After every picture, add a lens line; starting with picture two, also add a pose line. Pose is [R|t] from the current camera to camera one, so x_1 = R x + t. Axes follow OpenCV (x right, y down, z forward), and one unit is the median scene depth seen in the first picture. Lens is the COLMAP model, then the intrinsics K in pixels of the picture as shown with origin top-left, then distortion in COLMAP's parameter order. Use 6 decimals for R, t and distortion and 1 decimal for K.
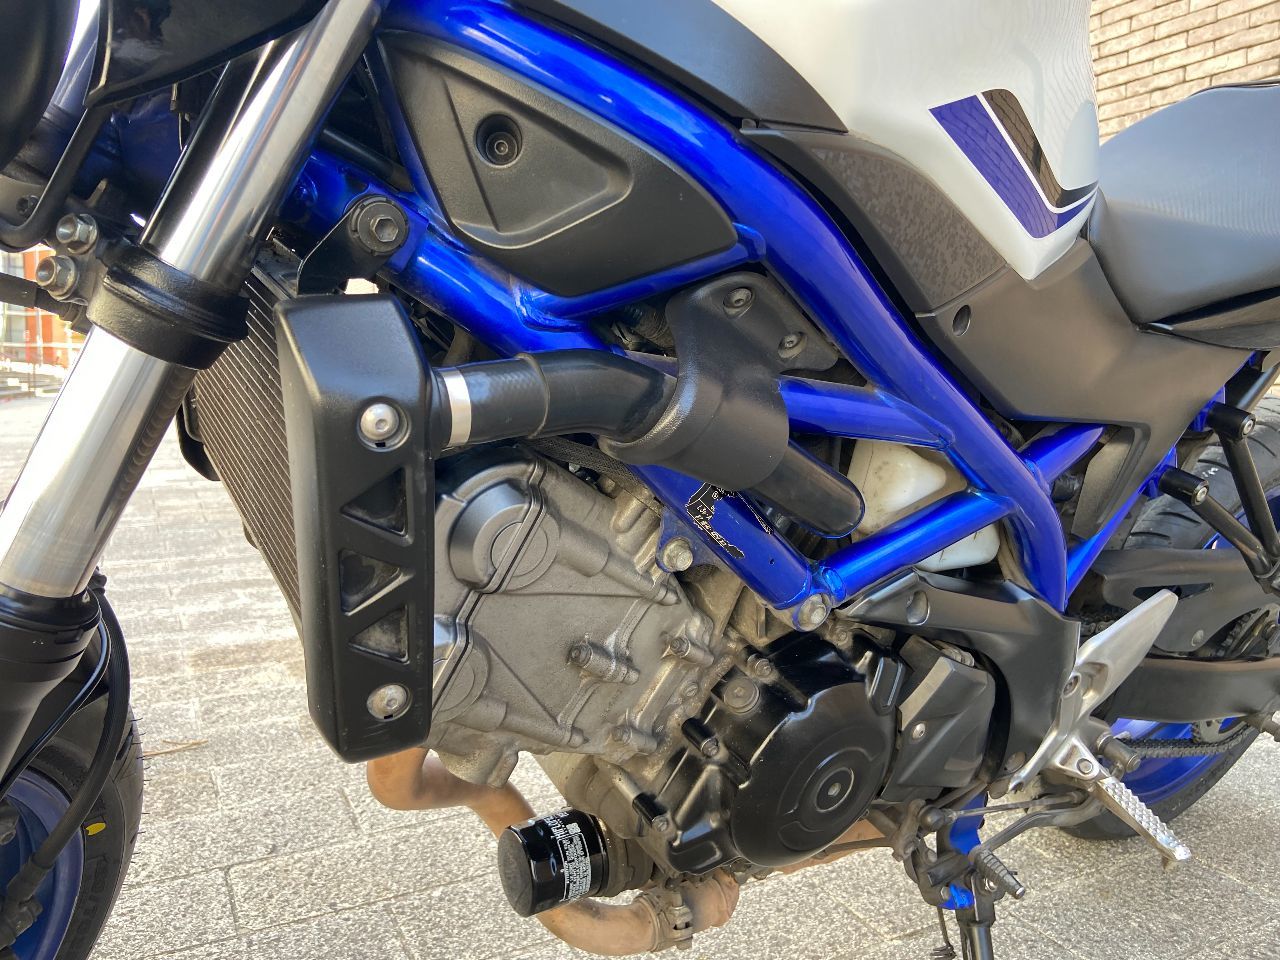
lens RADIAL K [[974.9, 0, 614.9], [0, 974.9, 488.1], [0, 0, 1]] dist [0.081228, -0.096655]
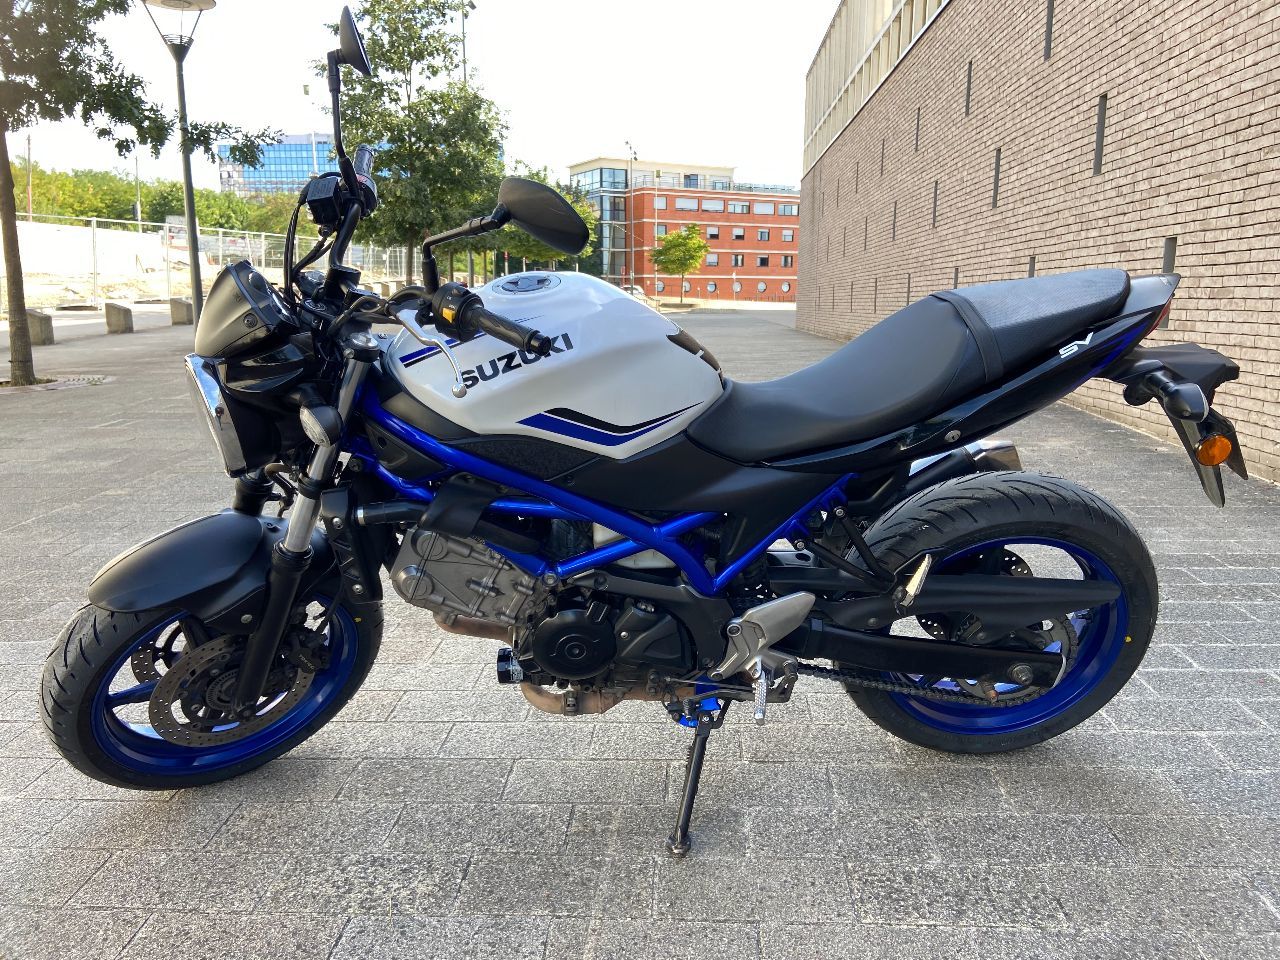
lens RADIAL K [[974.9, 0, 617.7], [0, 974.9, 491.8], [0, 0, 1]] dist [0.081228, -0.096655]
pose [[0.851671, 0.081022, -0.517775, 1.464748], [-0.033845, 0.994418, 0.099937, -0.324507], [0.522982, -0.067589, 0.849660, -0.963597]]
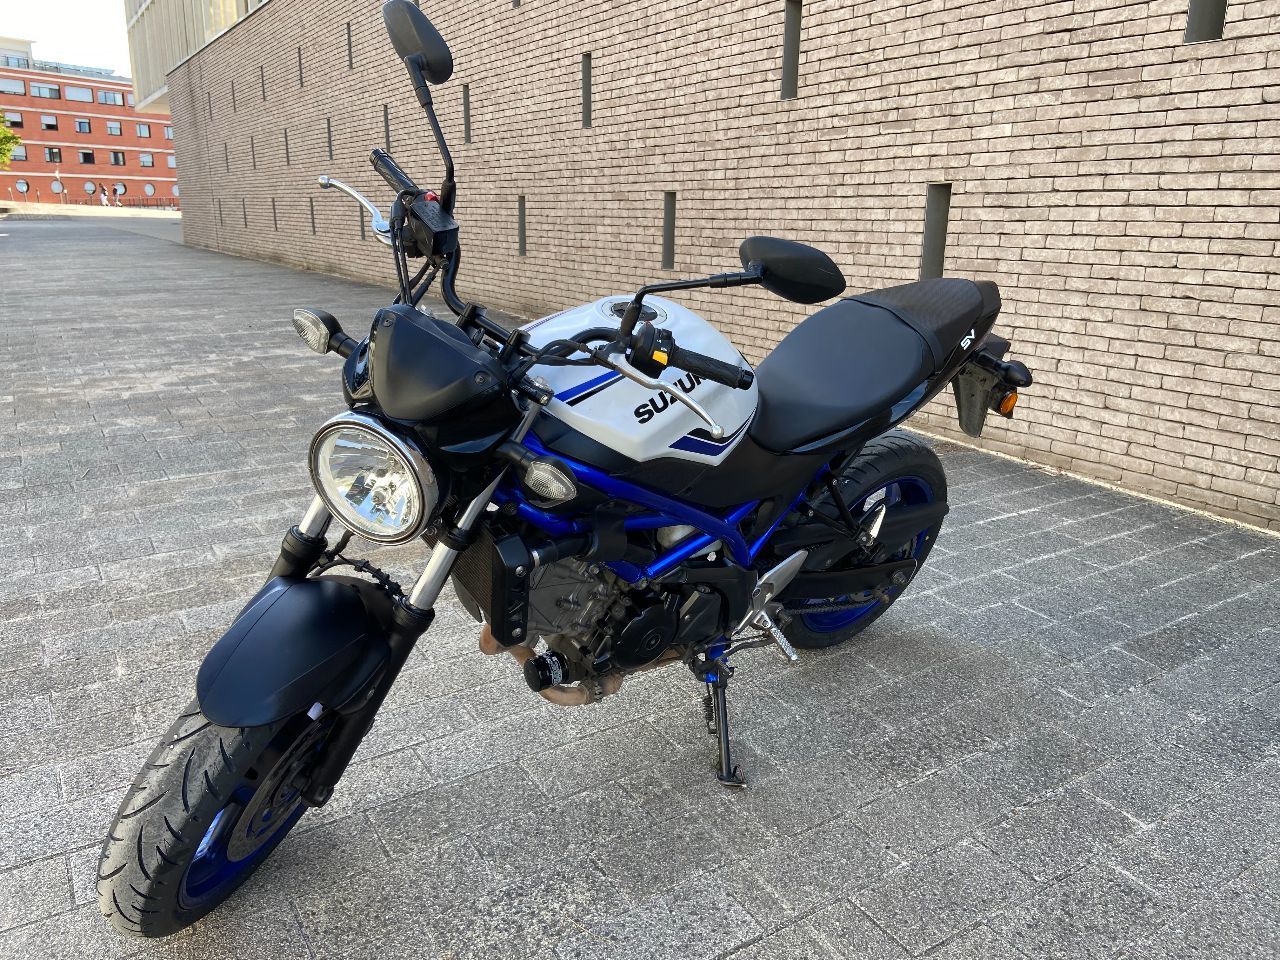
lens RADIAL K [[974.9, 0, 616.2], [0, 974.9, 505.8], [0, 0, 1]] dist [0.081228, -0.096655]
pose [[0.996217, -0.028357, 0.082138, -0.083288], [0.011718, 0.980462, 0.196358, -0.556689], [-0.086102, -0.194653, 0.977086, -1.460122]]
